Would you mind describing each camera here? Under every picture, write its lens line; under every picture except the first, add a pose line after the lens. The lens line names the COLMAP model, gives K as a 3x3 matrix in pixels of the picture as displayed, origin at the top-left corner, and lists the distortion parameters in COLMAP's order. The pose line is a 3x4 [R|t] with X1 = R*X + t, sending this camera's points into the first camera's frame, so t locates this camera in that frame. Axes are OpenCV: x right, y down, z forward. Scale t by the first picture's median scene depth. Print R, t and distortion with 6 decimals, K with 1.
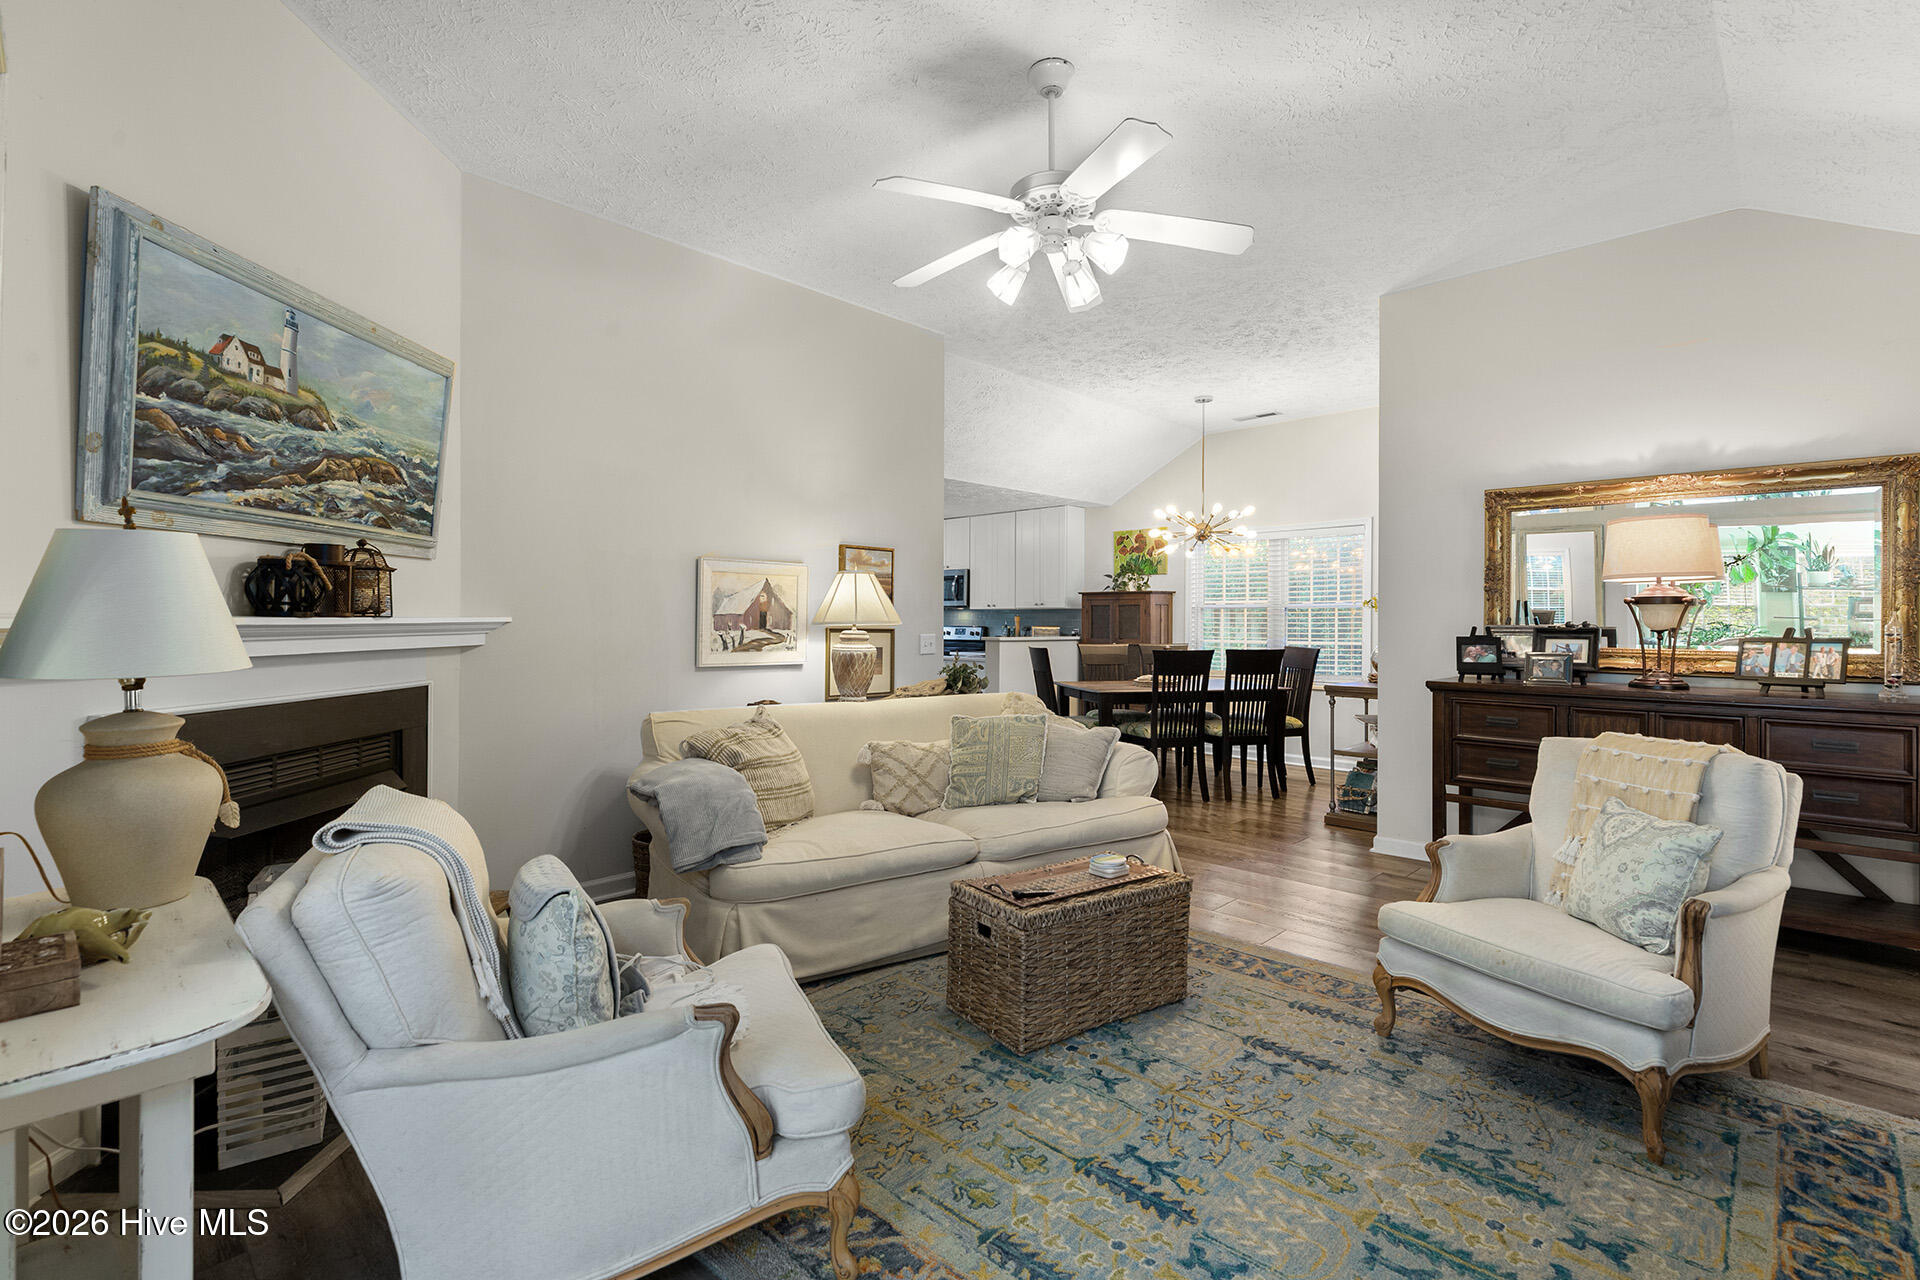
lens RADIAL K [[880.6, 0, 958.2], [0, 880.6, 625.6], [0, 0, 1]] dist [0.000590, 0.001558]
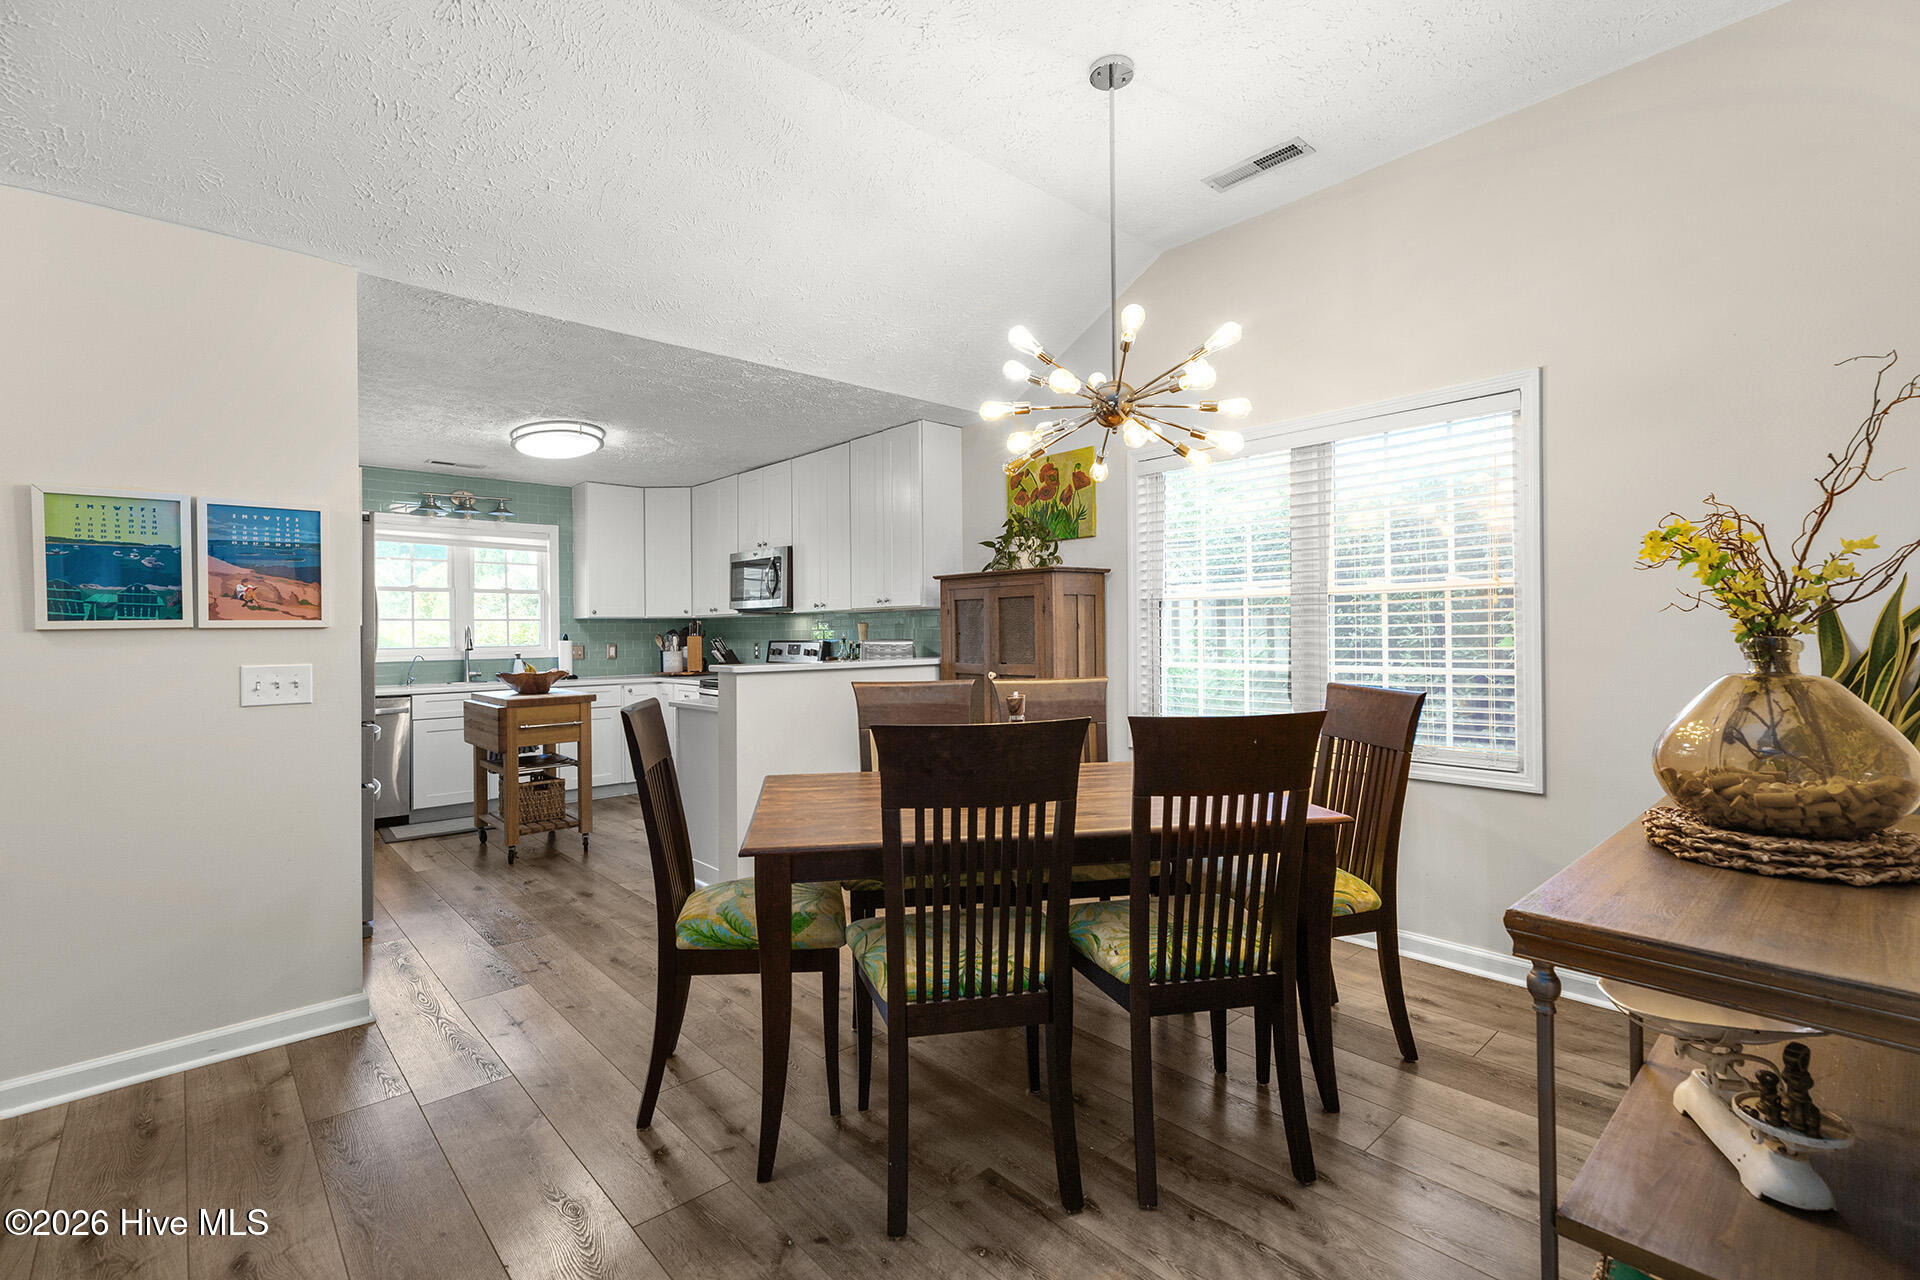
lens RADIAL K [[880.6, 0, 960.8], [0, 880.6, 633.4], [0, 0, 1]] dist [0.000590, 0.001558]
pose [[0.998649, -0.015909, -0.049464, 0.541361], [0.015688, 0.999865, -0.004856, -0.001533], [0.049535, 0.004074, 0.998764, 1.427981]]
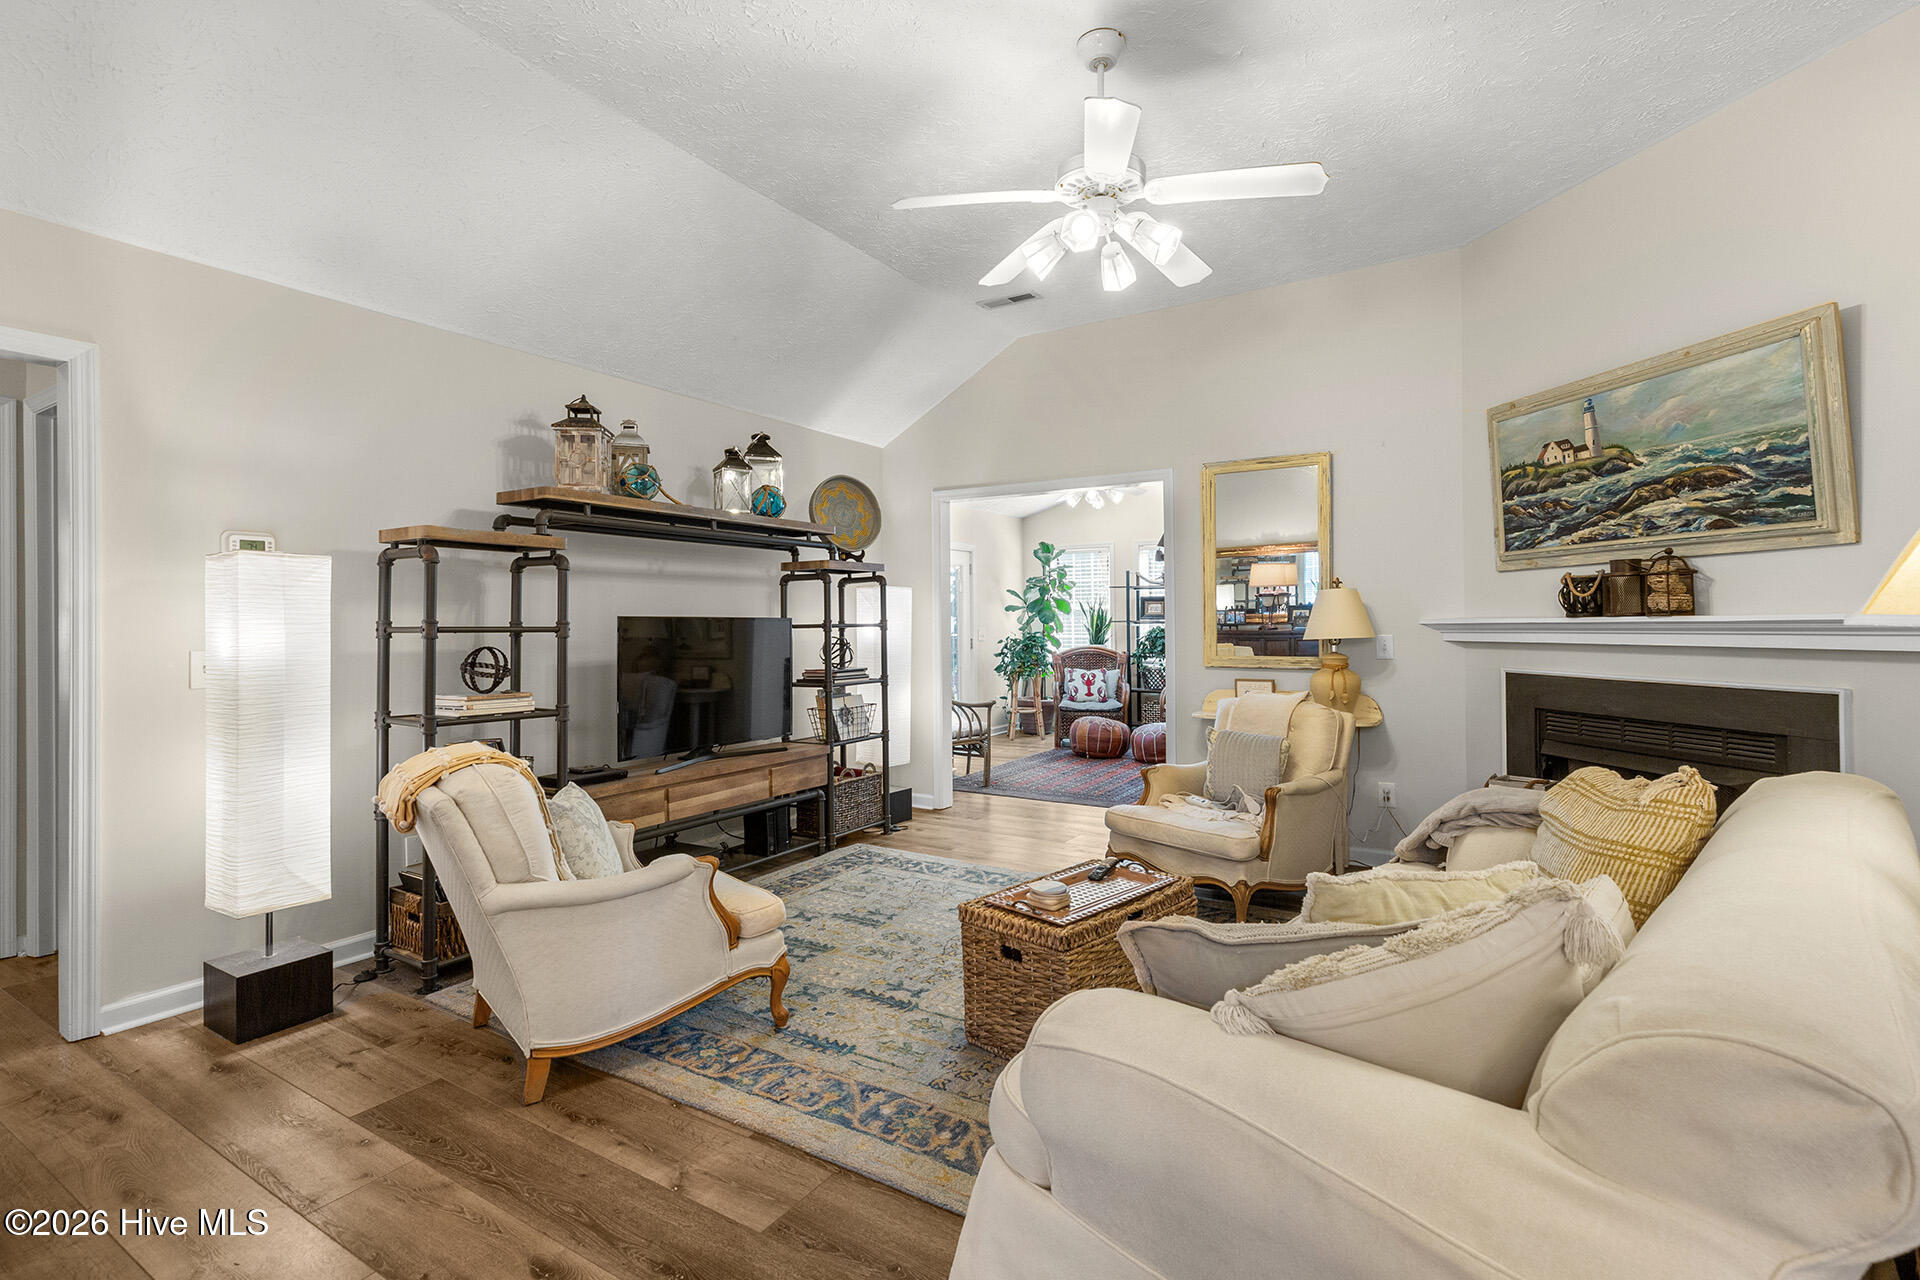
lens RADIAL K [[880.6, 0, 957.9], [0, 880.6, 622.9], [0, 0, 1]] dist [0.000590, 0.001558]
pose [[-0.977618, 0.003217, -0.210363, 0.448133], [0.002563, 0.999991, 0.003381, -0.006727], [0.210372, 0.002766, -0.977617, 1.852058]]
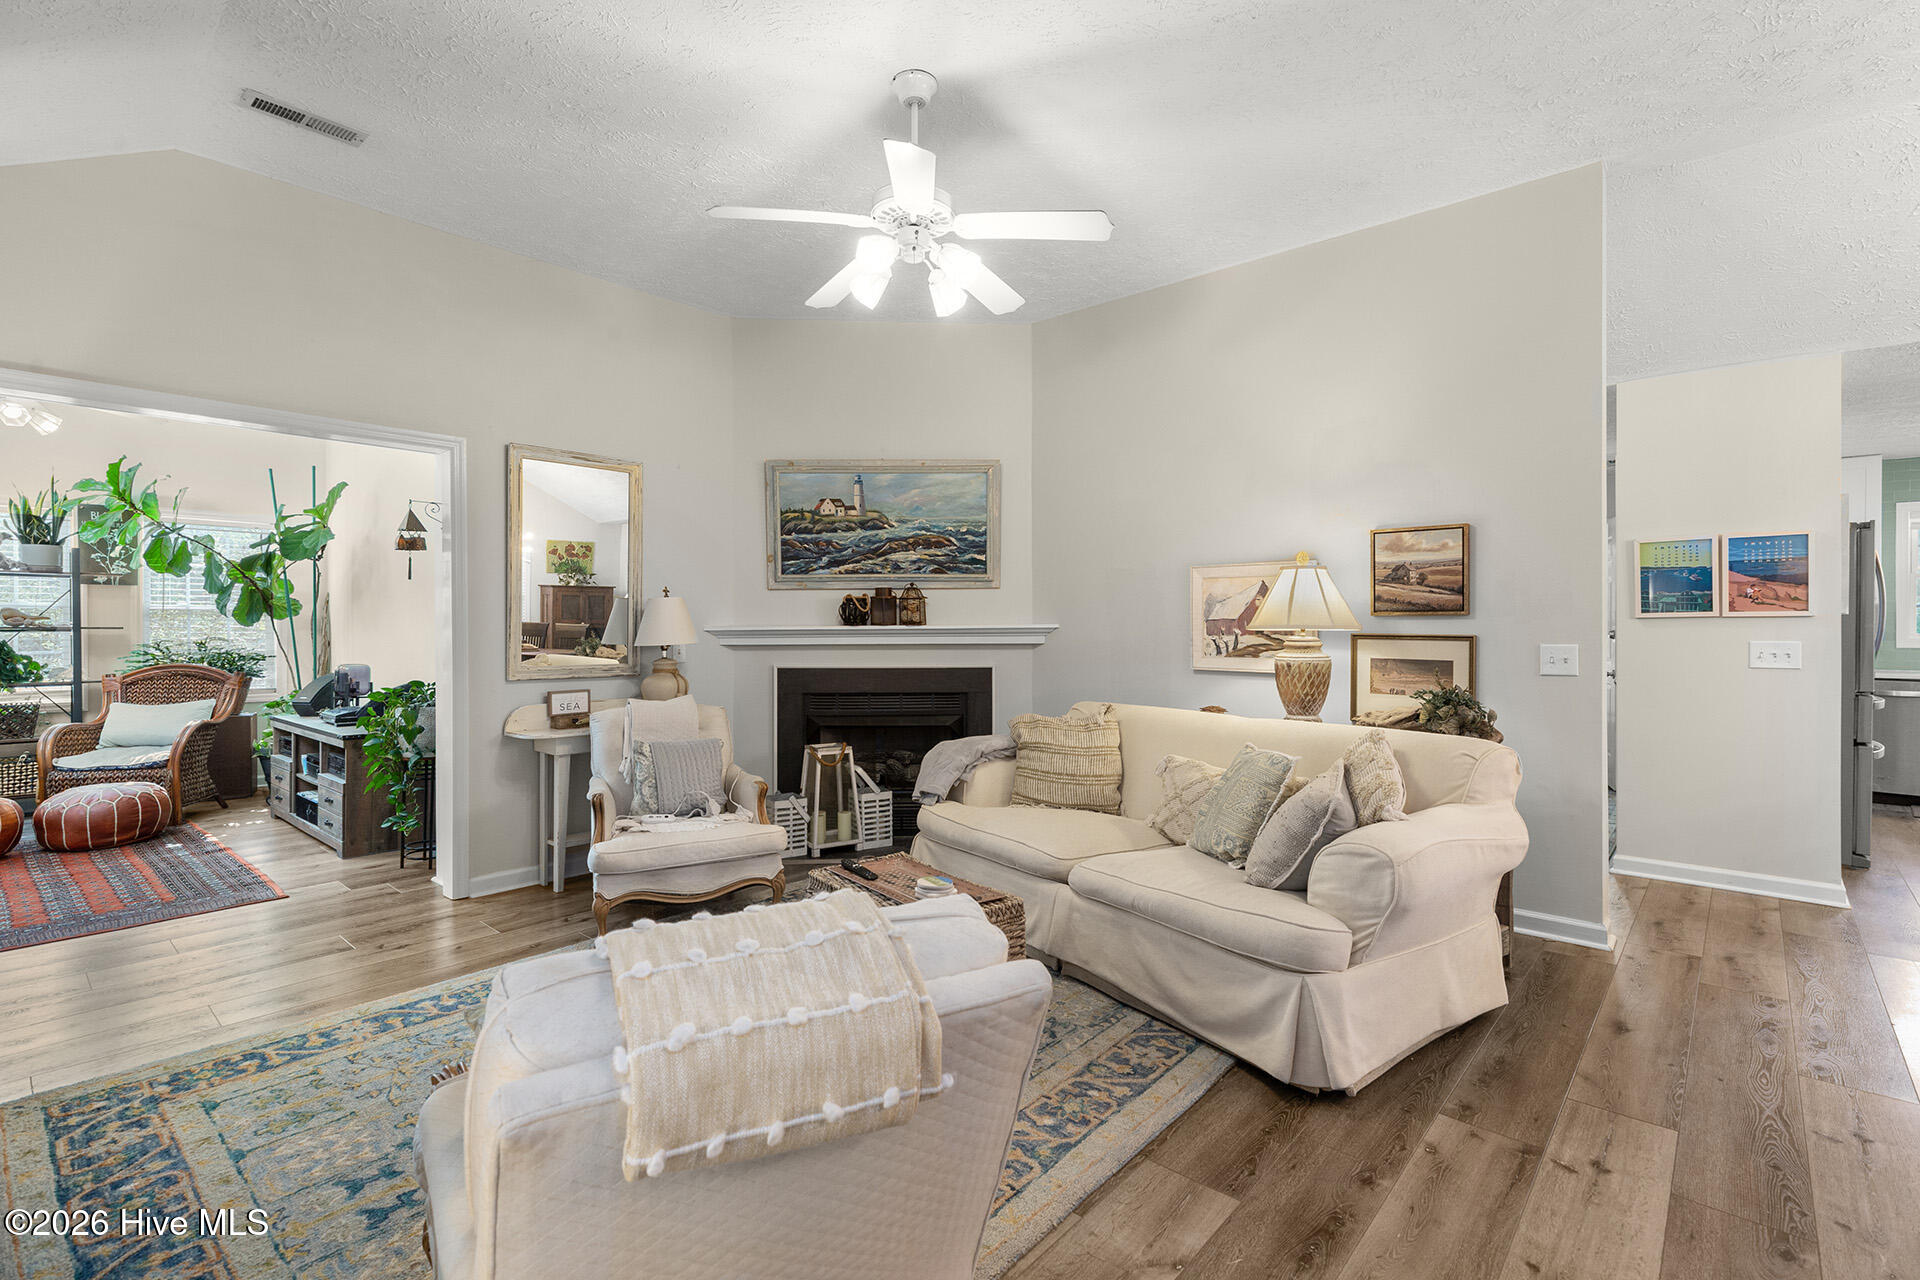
lens RADIAL K [[880.6, 0, 964.8], [0, 880.6, 624.4], [0, 0, 1]] dist [0.000590, 0.001558]
pose [[0.046133, -0.006104, -0.998917, 1.099298], [-0.001401, 0.999980, -0.006176, -0.000564], [0.998934, 0.001685, 0.046123, 0.986716]]
